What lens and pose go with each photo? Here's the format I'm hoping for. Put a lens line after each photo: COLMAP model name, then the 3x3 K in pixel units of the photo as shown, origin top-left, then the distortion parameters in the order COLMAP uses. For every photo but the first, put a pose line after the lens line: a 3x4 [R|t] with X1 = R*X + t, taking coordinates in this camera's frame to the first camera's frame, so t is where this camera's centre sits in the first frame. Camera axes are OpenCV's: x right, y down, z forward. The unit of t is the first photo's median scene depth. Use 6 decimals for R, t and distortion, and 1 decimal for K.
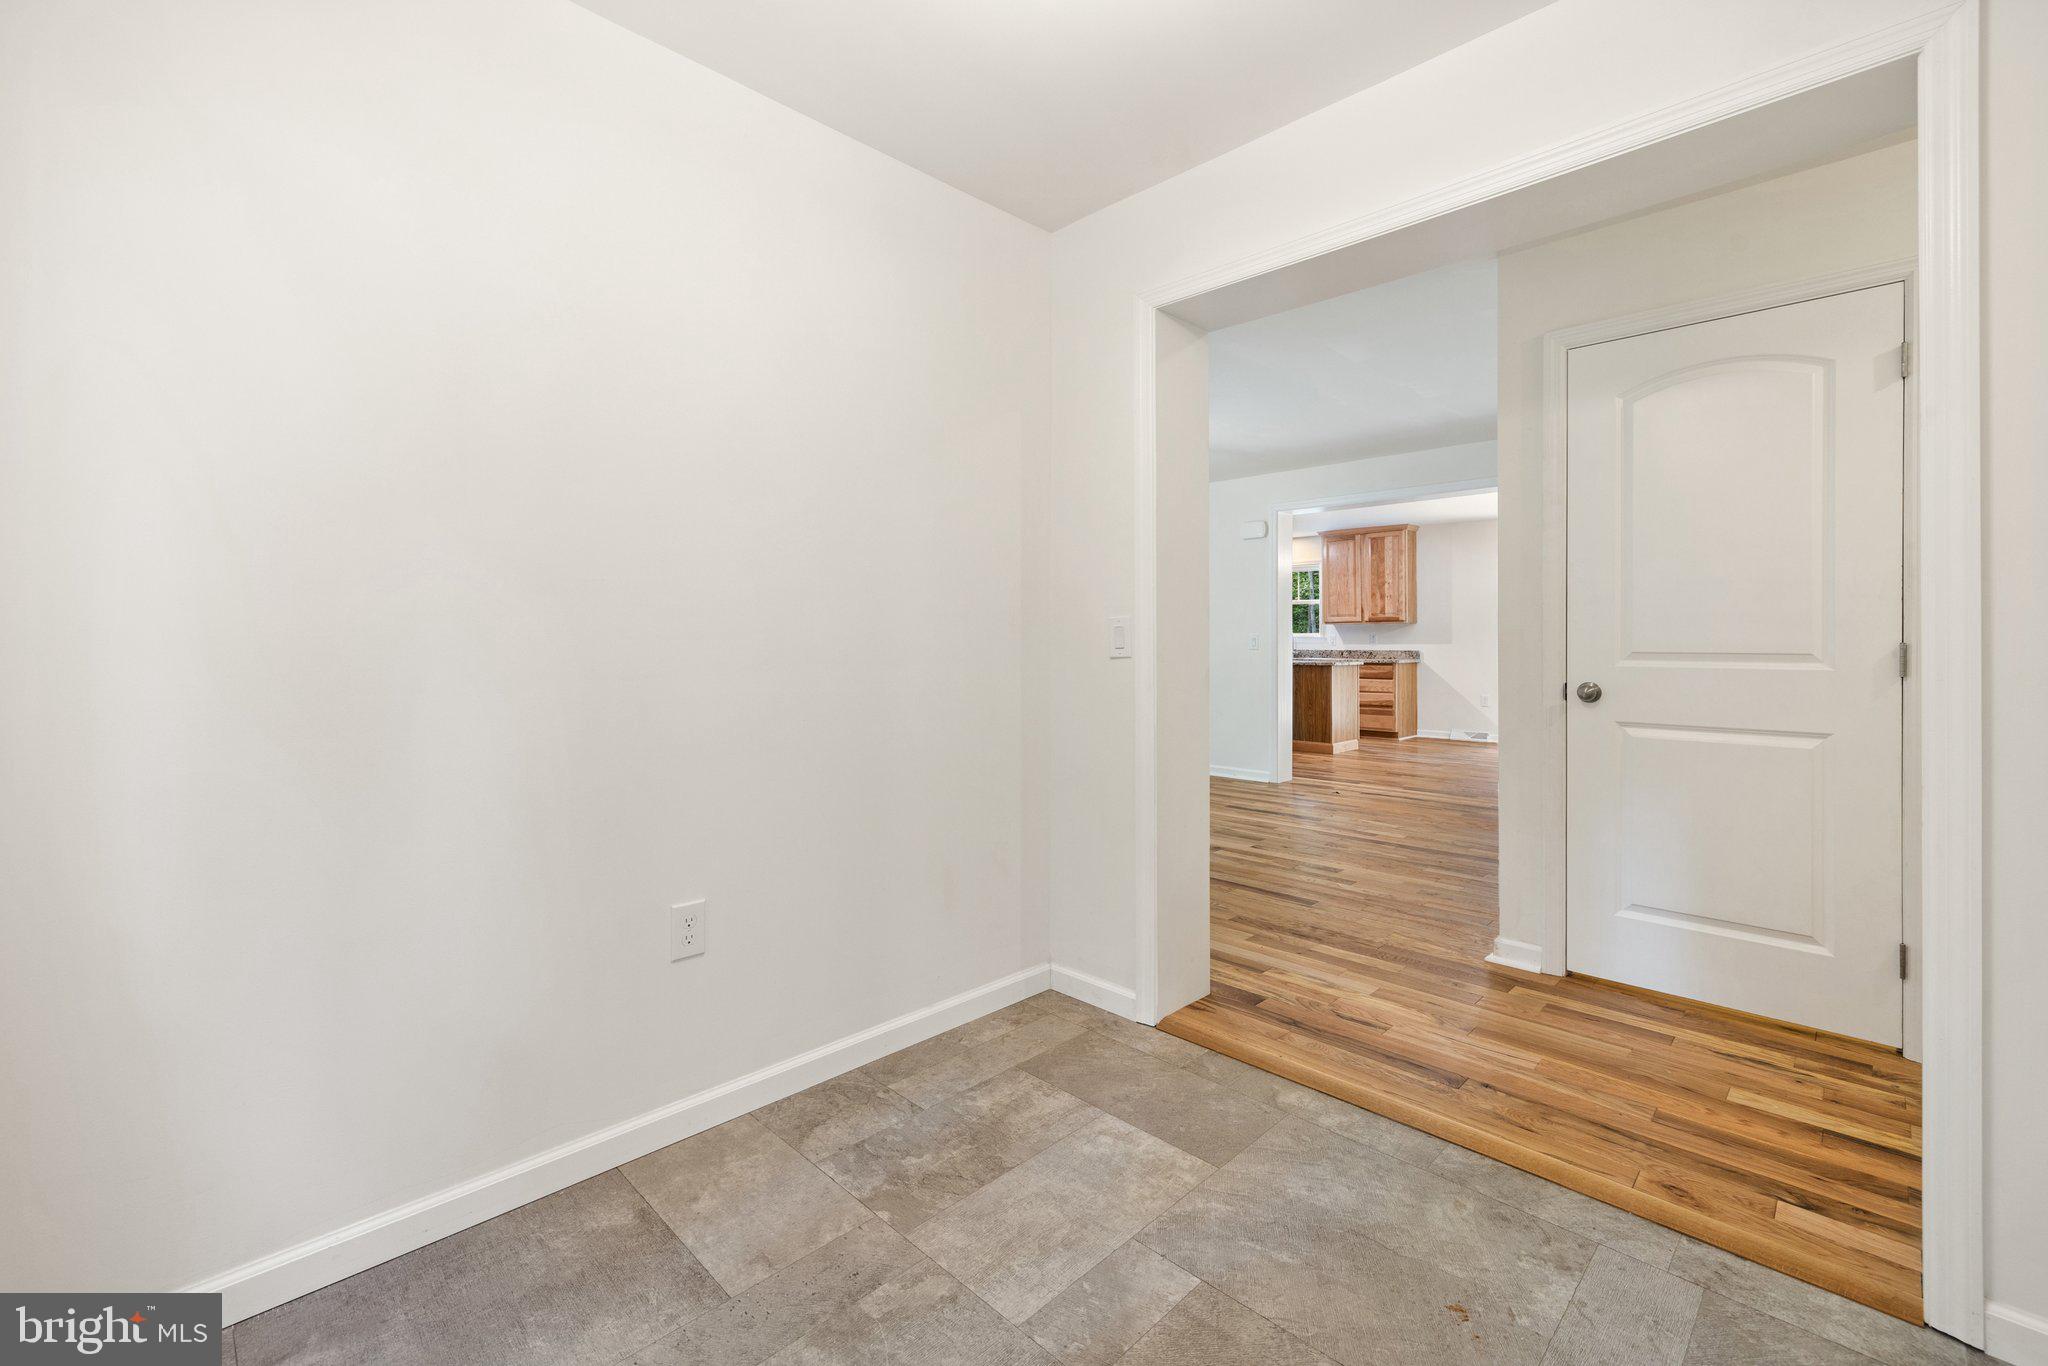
lens RADIAL K [[865.0, 0, 984.1], [0, 865.0, 643.9], [0, 0, 1]] dist [0.000699, 0.000785]
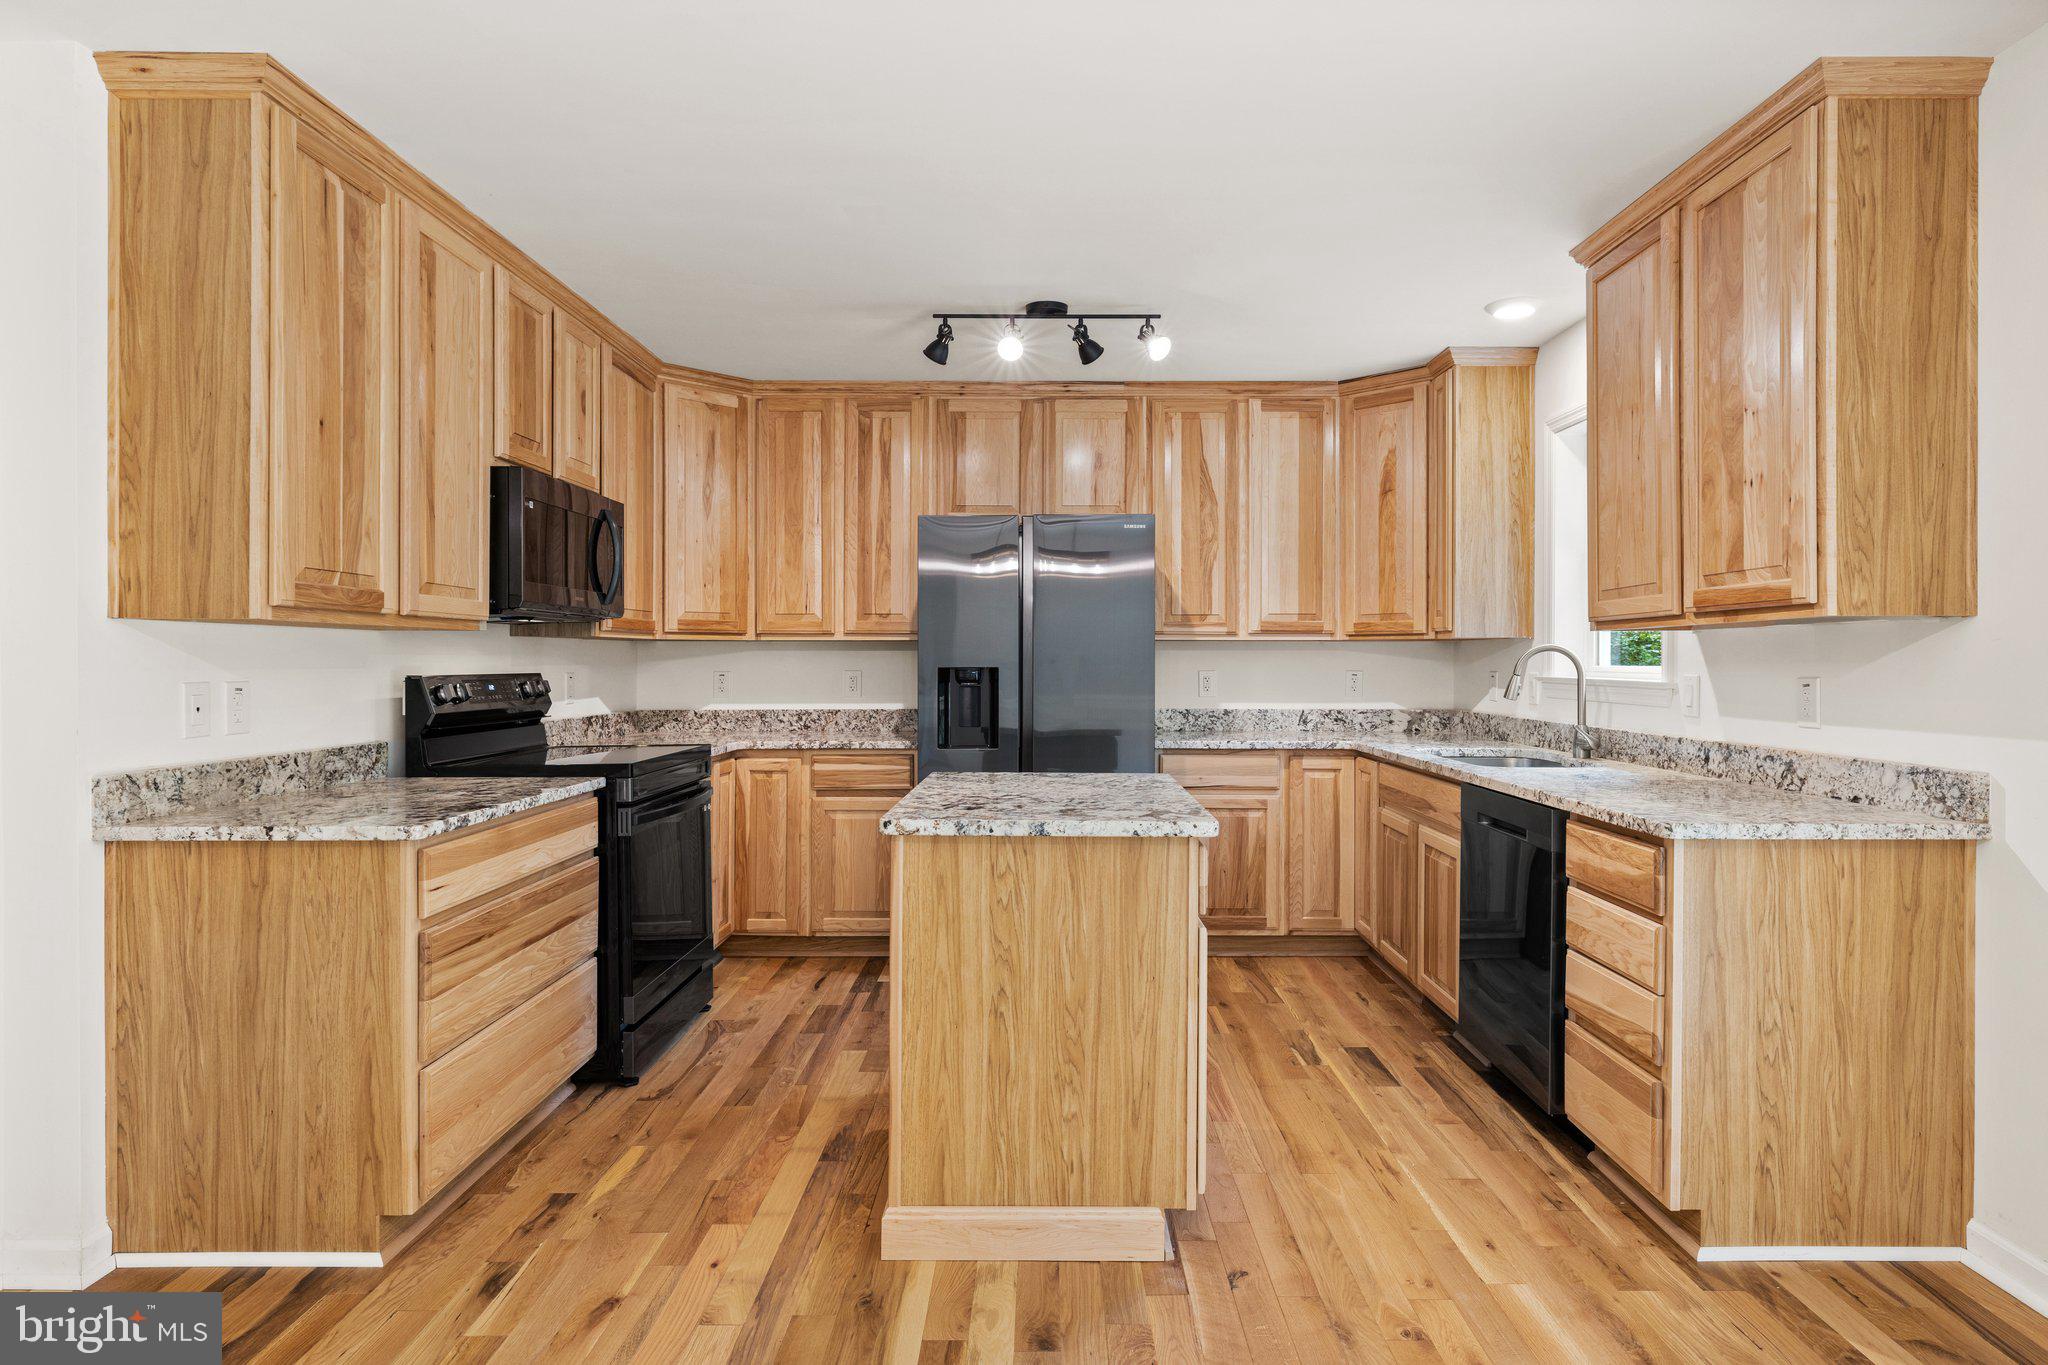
lens RADIAL K [[1116.9, 0, 1050.8], [0, 1116.9, 666.2], [0, 0, 1]] dist [-0.000762, -0.001367]
pose [[0.722346, 0.008818, -0.691476, 2.578167], [-0.008865, 0.999955, 0.003491, -0.065303], [0.691476, 0.003608, 0.722391, 3.488184]]
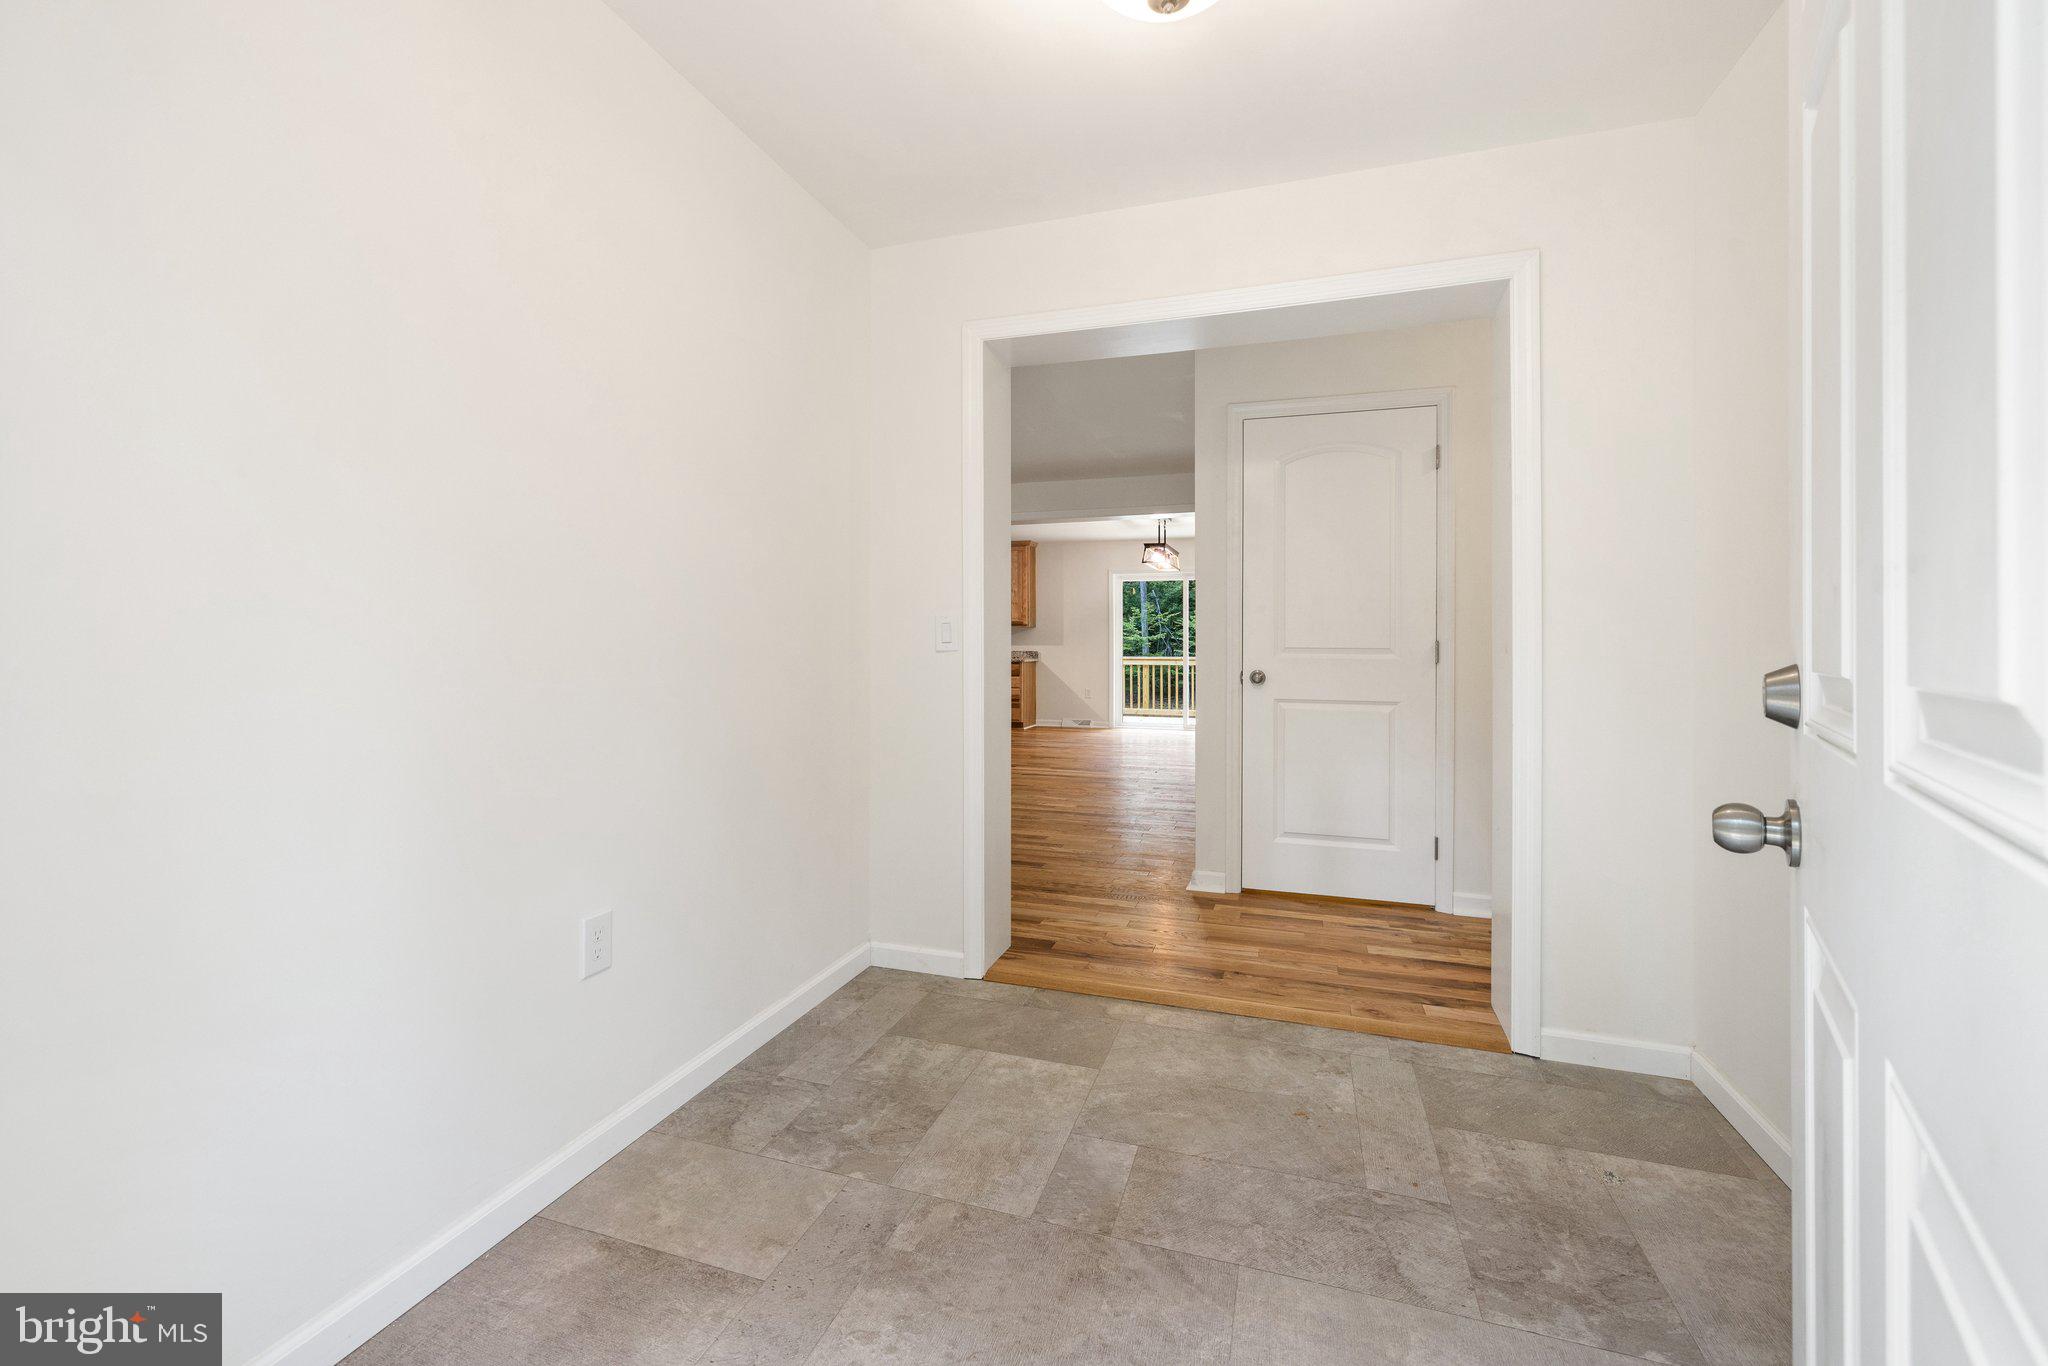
lens RADIAL K [[865.0, 0, 994.6], [0, 865.0, 639.8], [0, 0, 1]] dist [0.000699, 0.000785]
pose [[0.891677, 0.006233, 0.452630, -0.349527], [-0.002675, 0.999960, -0.008501, 0.012926], [-0.452665, 0.006370, 0.891658, -0.015063]]
